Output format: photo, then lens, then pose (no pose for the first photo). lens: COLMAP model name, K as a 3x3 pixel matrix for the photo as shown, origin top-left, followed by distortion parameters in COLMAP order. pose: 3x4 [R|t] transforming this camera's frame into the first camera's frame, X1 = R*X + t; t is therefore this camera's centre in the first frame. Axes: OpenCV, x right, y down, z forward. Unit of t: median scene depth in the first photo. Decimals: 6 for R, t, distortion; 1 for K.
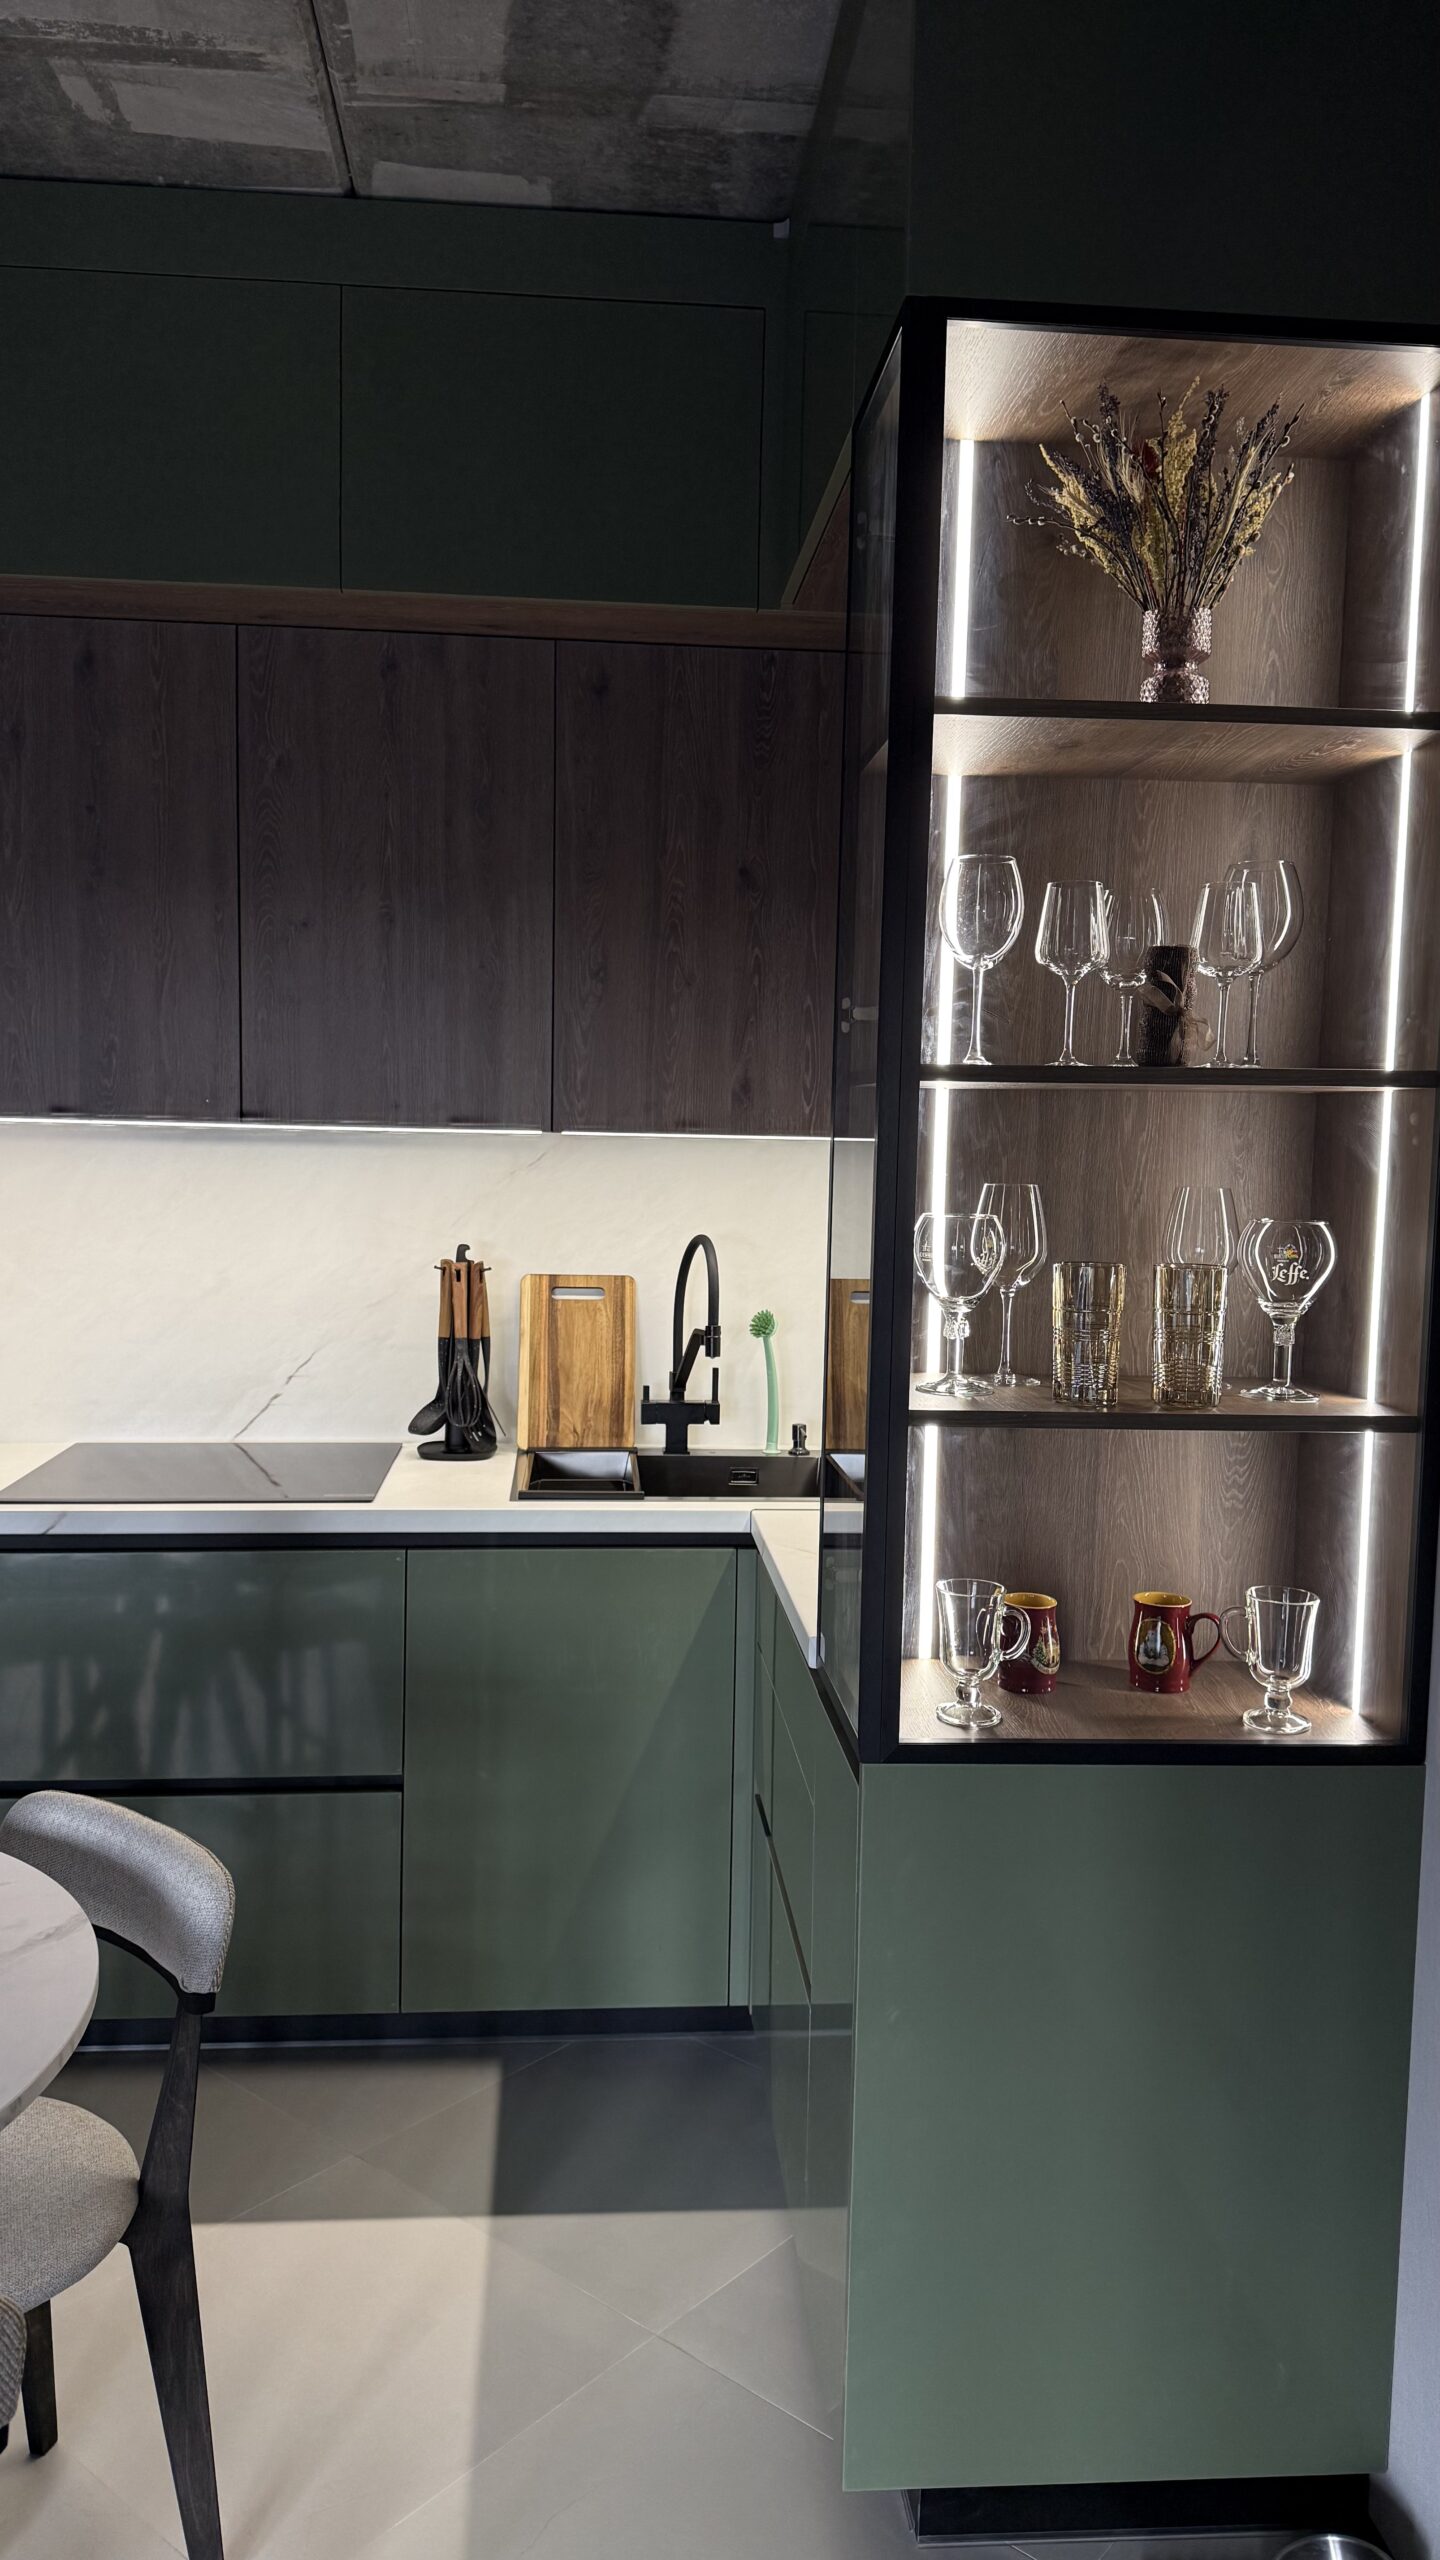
lens RADIAL K [[1790.8, 0, 713.4], [0, 1790.8, 1280.6], [0, 0, 1]] dist [0.180260, -0.364766]
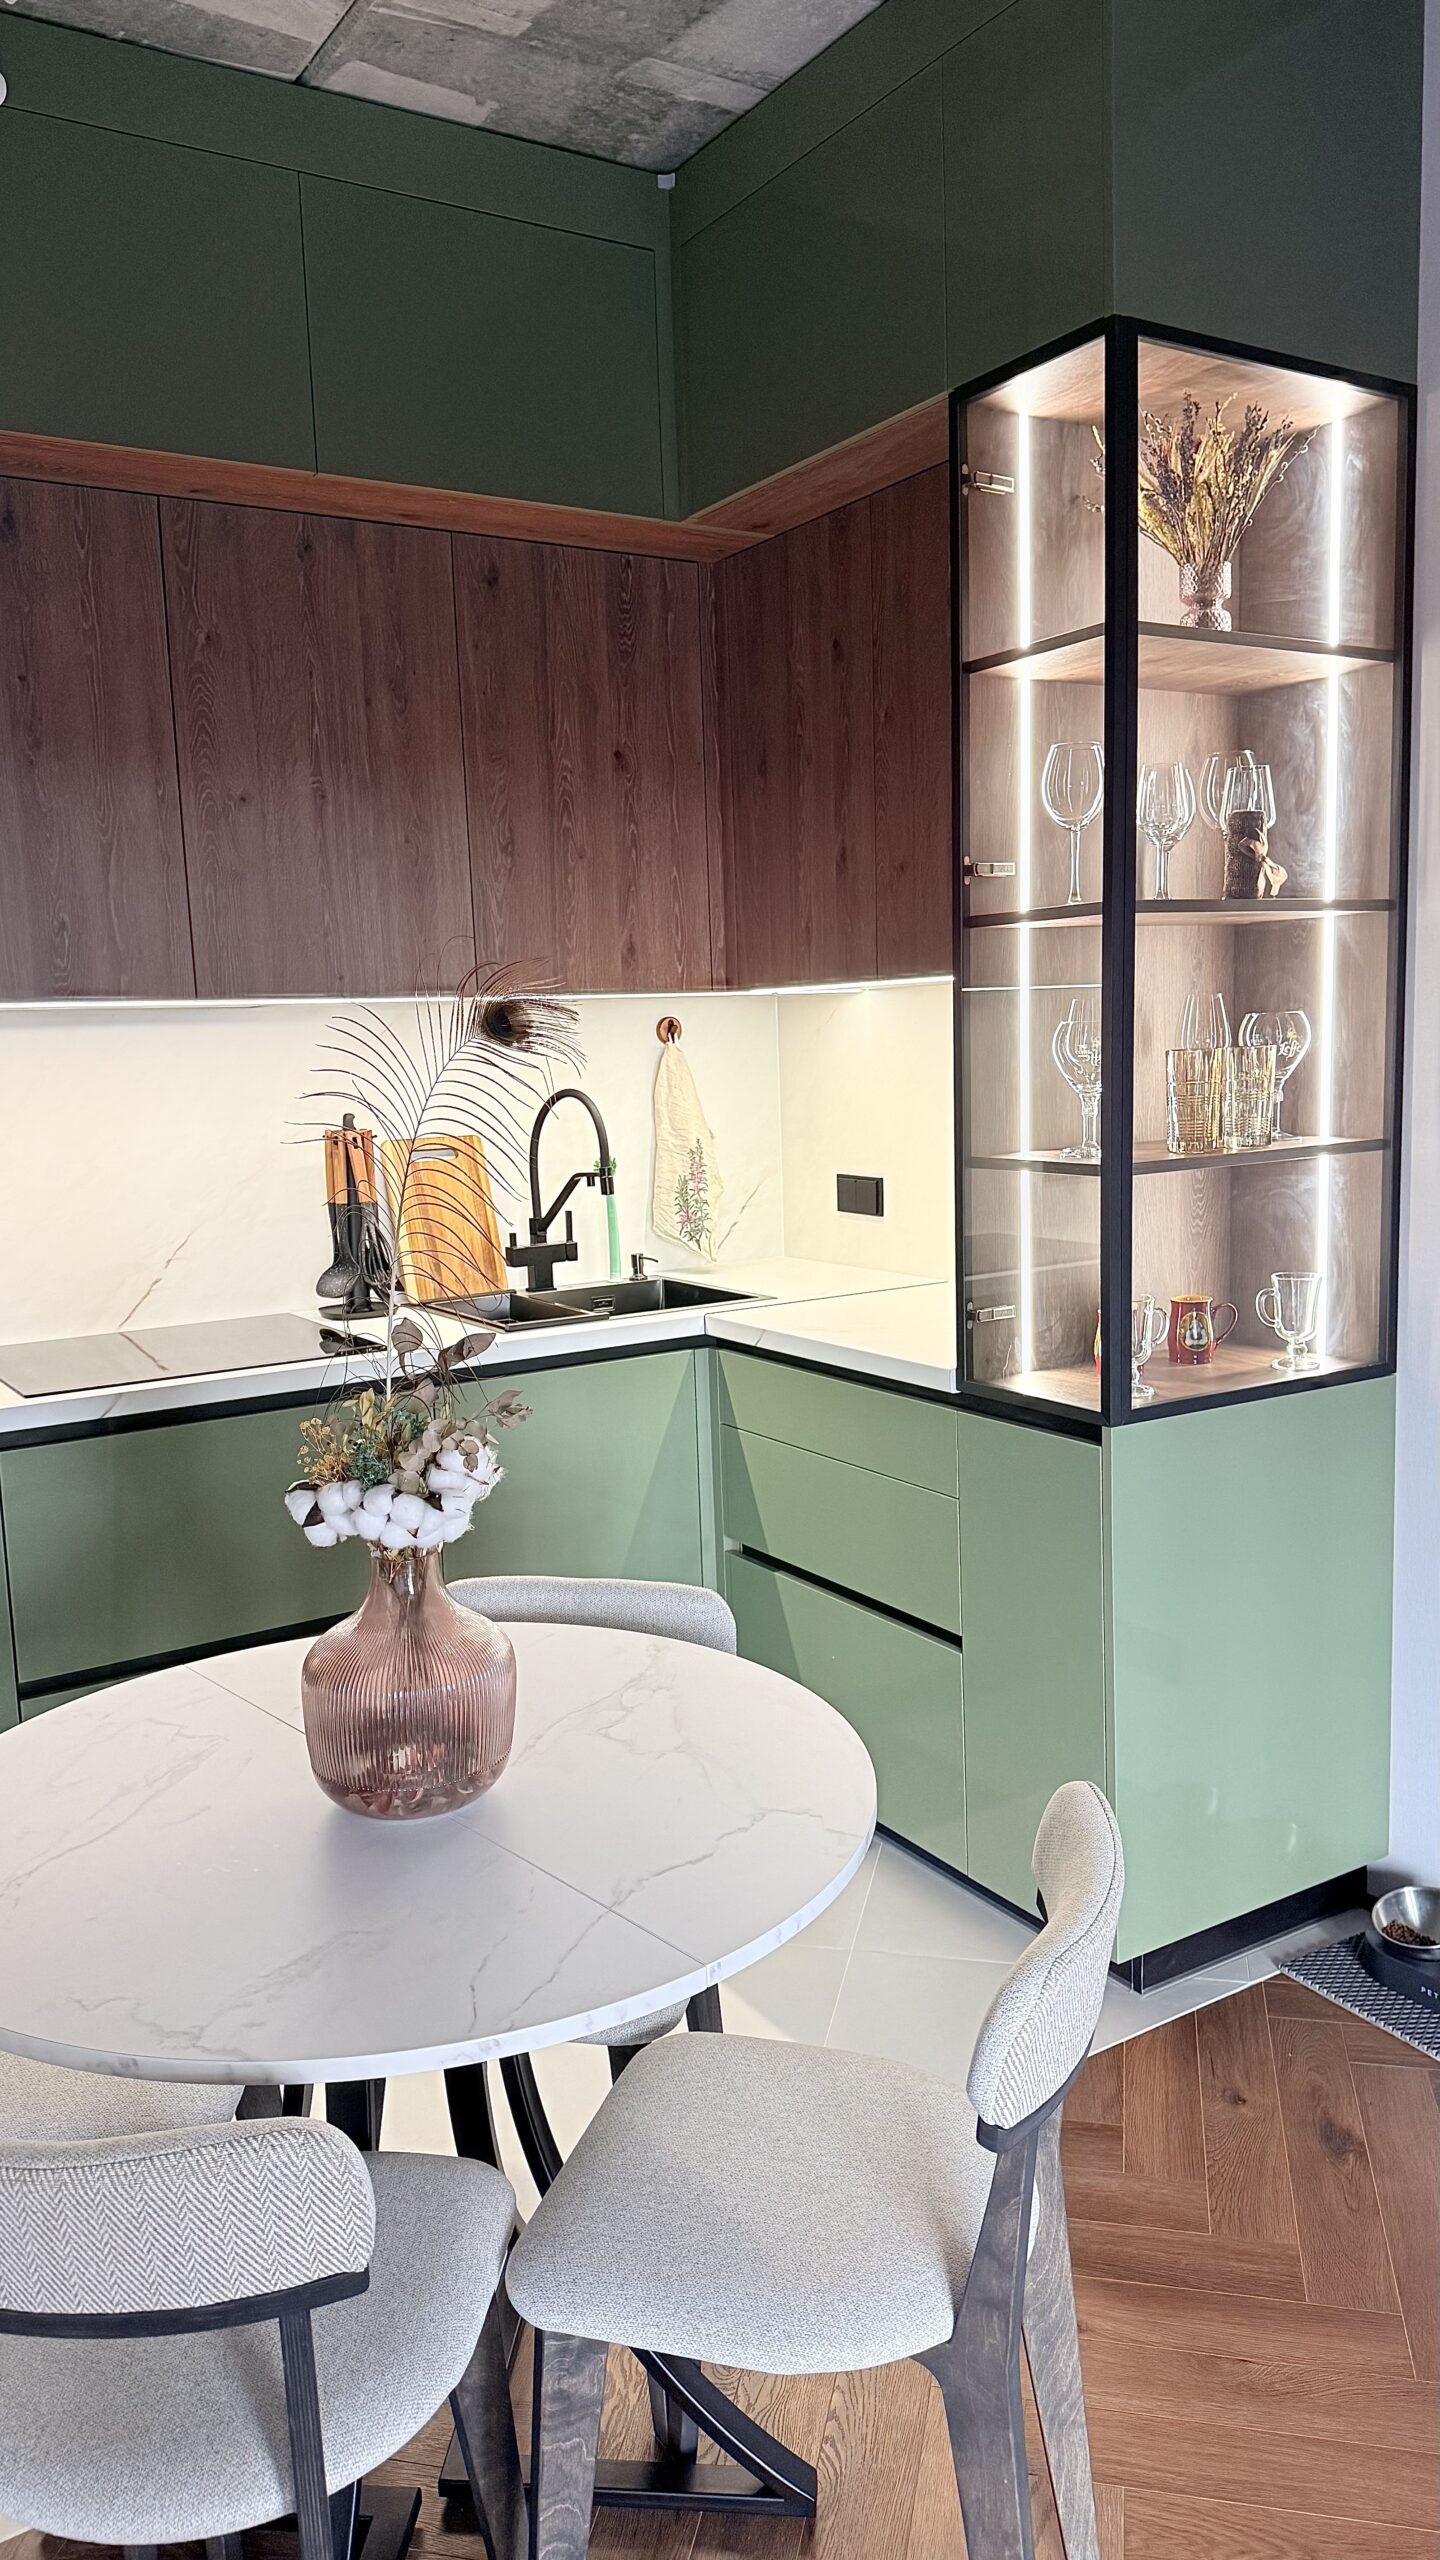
lens RADIAL K [[1797.1, 0, 720.0], [0, 1797.1, 1280.0], [0, 0, 1]] dist [0.142697, -0.257631]
pose [[0.882736, -0.114748, 0.455642, -0.478749], [0.090722, 0.993098, 0.074340, 0.018992], [-0.461027, -0.024286, 0.887054, -0.036886]]
